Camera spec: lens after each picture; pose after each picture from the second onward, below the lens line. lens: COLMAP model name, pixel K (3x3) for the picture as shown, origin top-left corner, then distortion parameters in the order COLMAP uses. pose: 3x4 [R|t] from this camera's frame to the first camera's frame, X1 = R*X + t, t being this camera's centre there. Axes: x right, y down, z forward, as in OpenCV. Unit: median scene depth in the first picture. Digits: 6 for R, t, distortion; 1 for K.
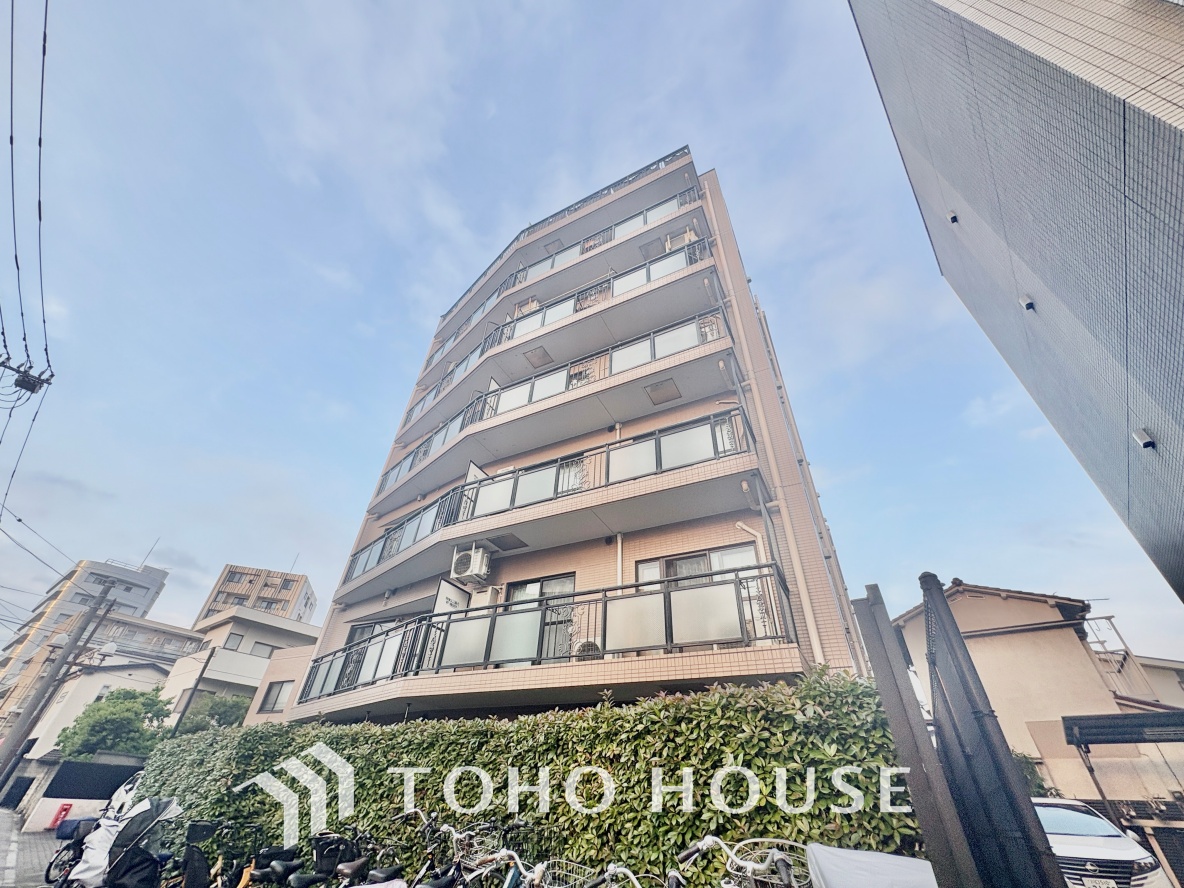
lens RADIAL K [[470.6, 0, 591.7], [0, 470.6, 444.2], [0, 0, 1]] dist [0.000969, -0.000165]
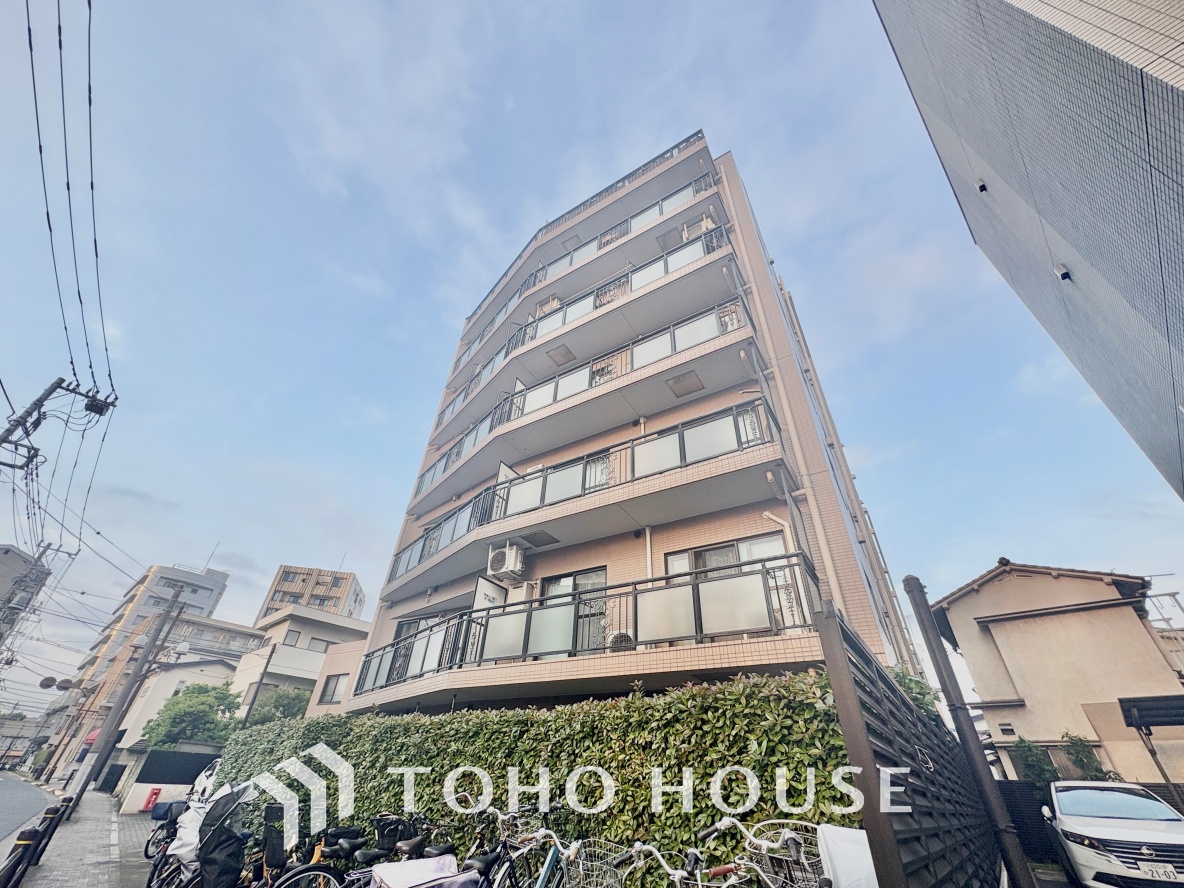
lens RADIAL K [[470.6, 0, 591.7], [0, 470.6, 444.2], [0, 0, 1]] dist [0.000969, -0.000165]
pose [[0.996692, -0.048558, -0.065169, 0.011918], [0.049950, 0.998553, 0.019903, -0.013689], [0.064108, -0.023092, 0.997676, -0.018063]]
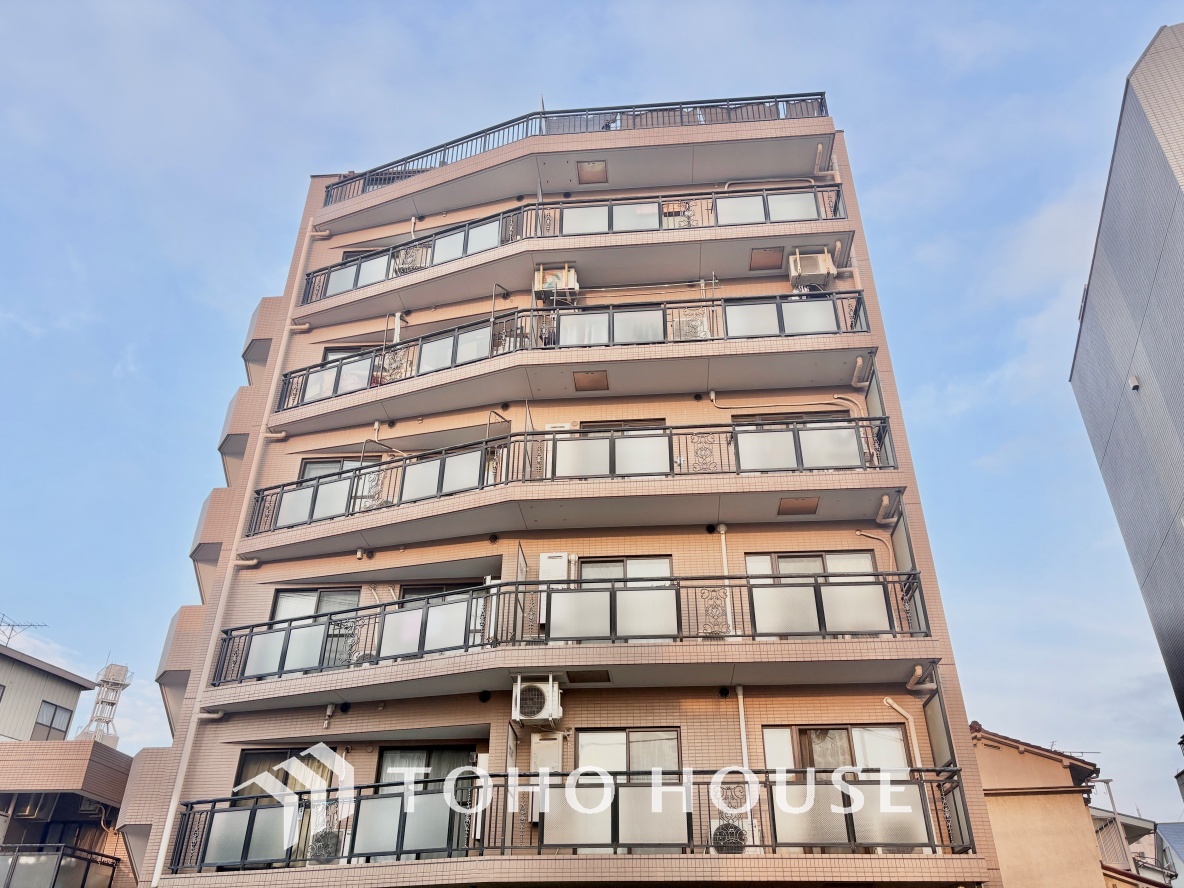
lens RADIAL K [[884.8, 0, 596.5], [0, 884.8, 450.1], [0, 0, 1]] dist [0.071905, -0.076262]
pose [[0.921662, 0.168079, 0.349697, -0.703496], [-0.210114, 0.973916, 0.085675, -0.260814], [-0.326176, -0.152440, 0.932937, -0.270635]]
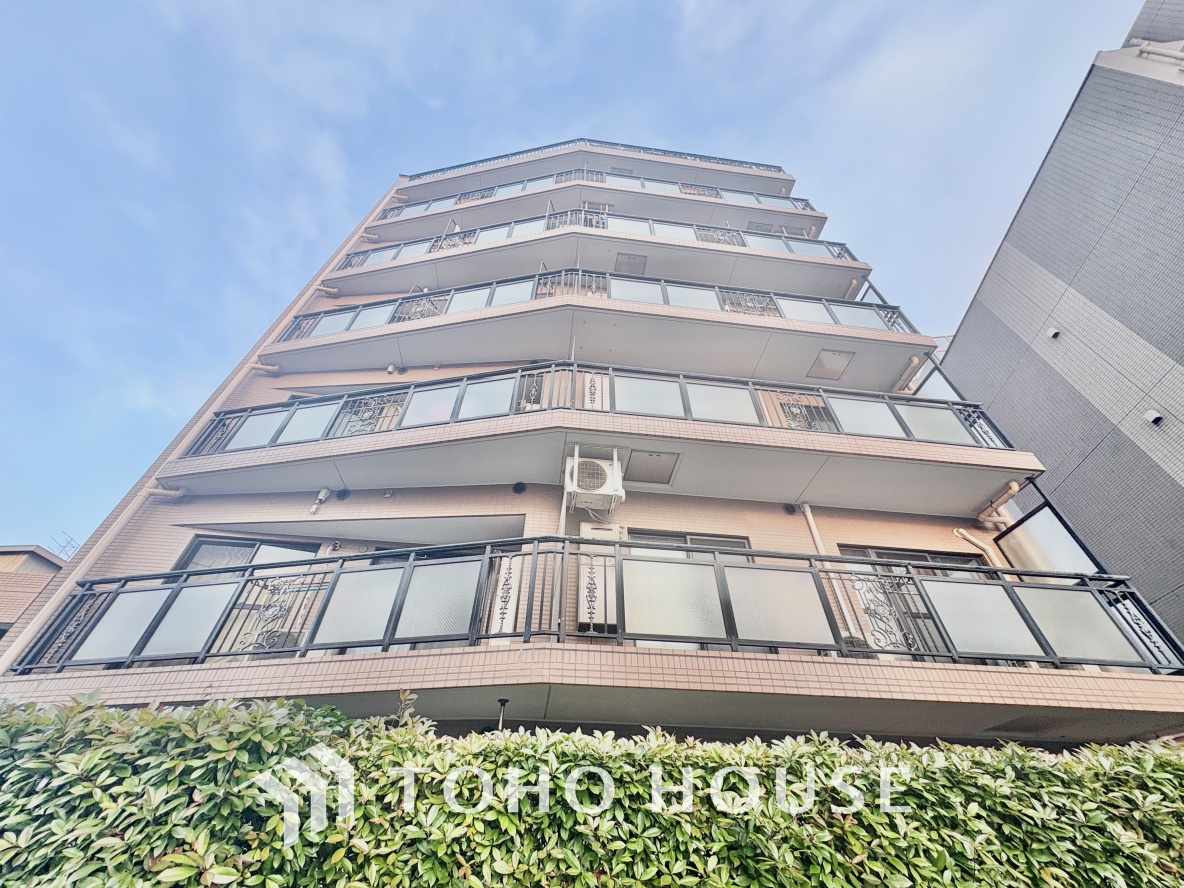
lens RADIAL K [[470.6, 0, 591.7], [0, 470.6, 444.2], [0, 0, 1]] dist [0.000969, -0.000165]
pose [[0.824428, 0.362188, 0.434900, -0.521623], [-0.326378, 0.932027, -0.157492, 0.297434], [-0.462380, -0.012101, 0.886599, 0.449263]]
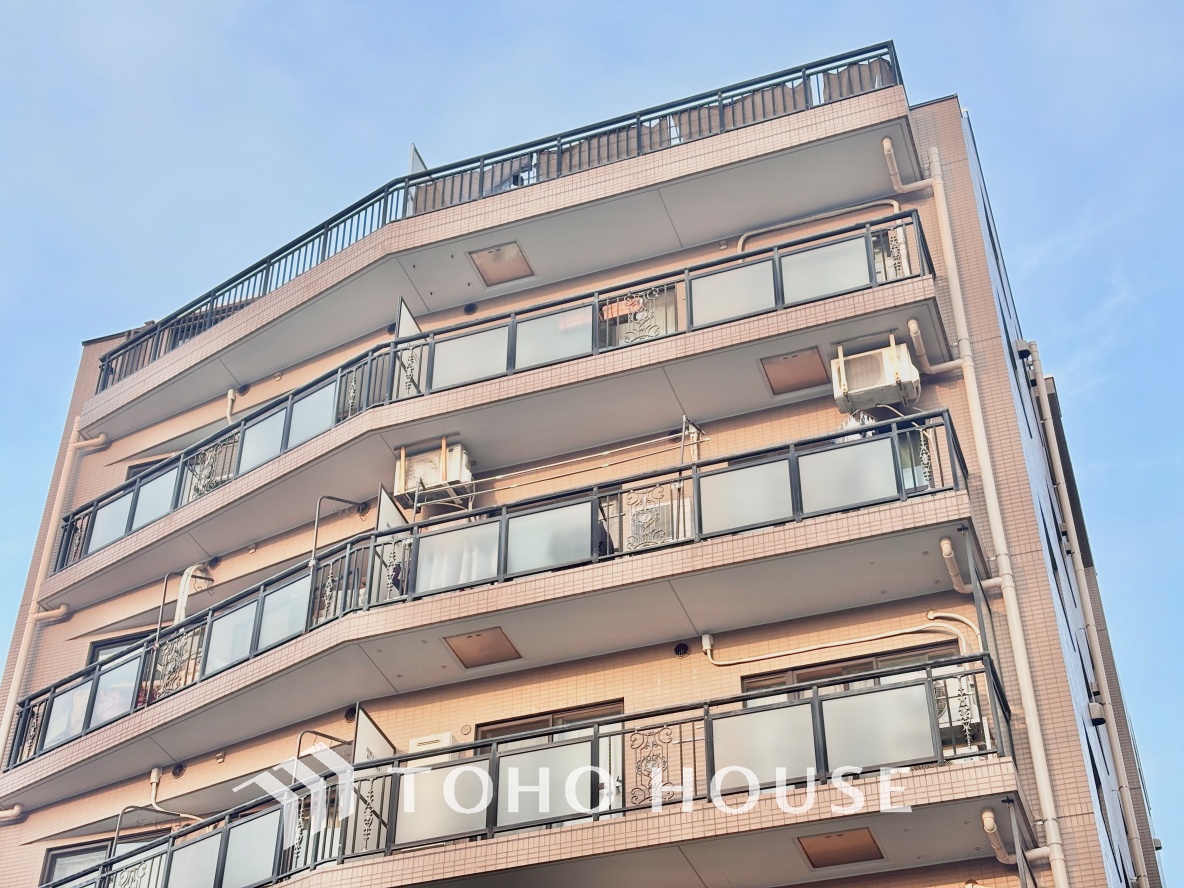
lens RADIAL K [[1754.3, 0, 579.5], [0, 1754.3, 468.7], [0, 0, 1]] dist [0.265418, -1.101317]
pose [[0.990719, 0.054932, 0.124329, -0.287716], [-0.053969, 0.998481, -0.011100, -0.414902], [-0.124749, 0.004287, 0.992179, -0.519031]]
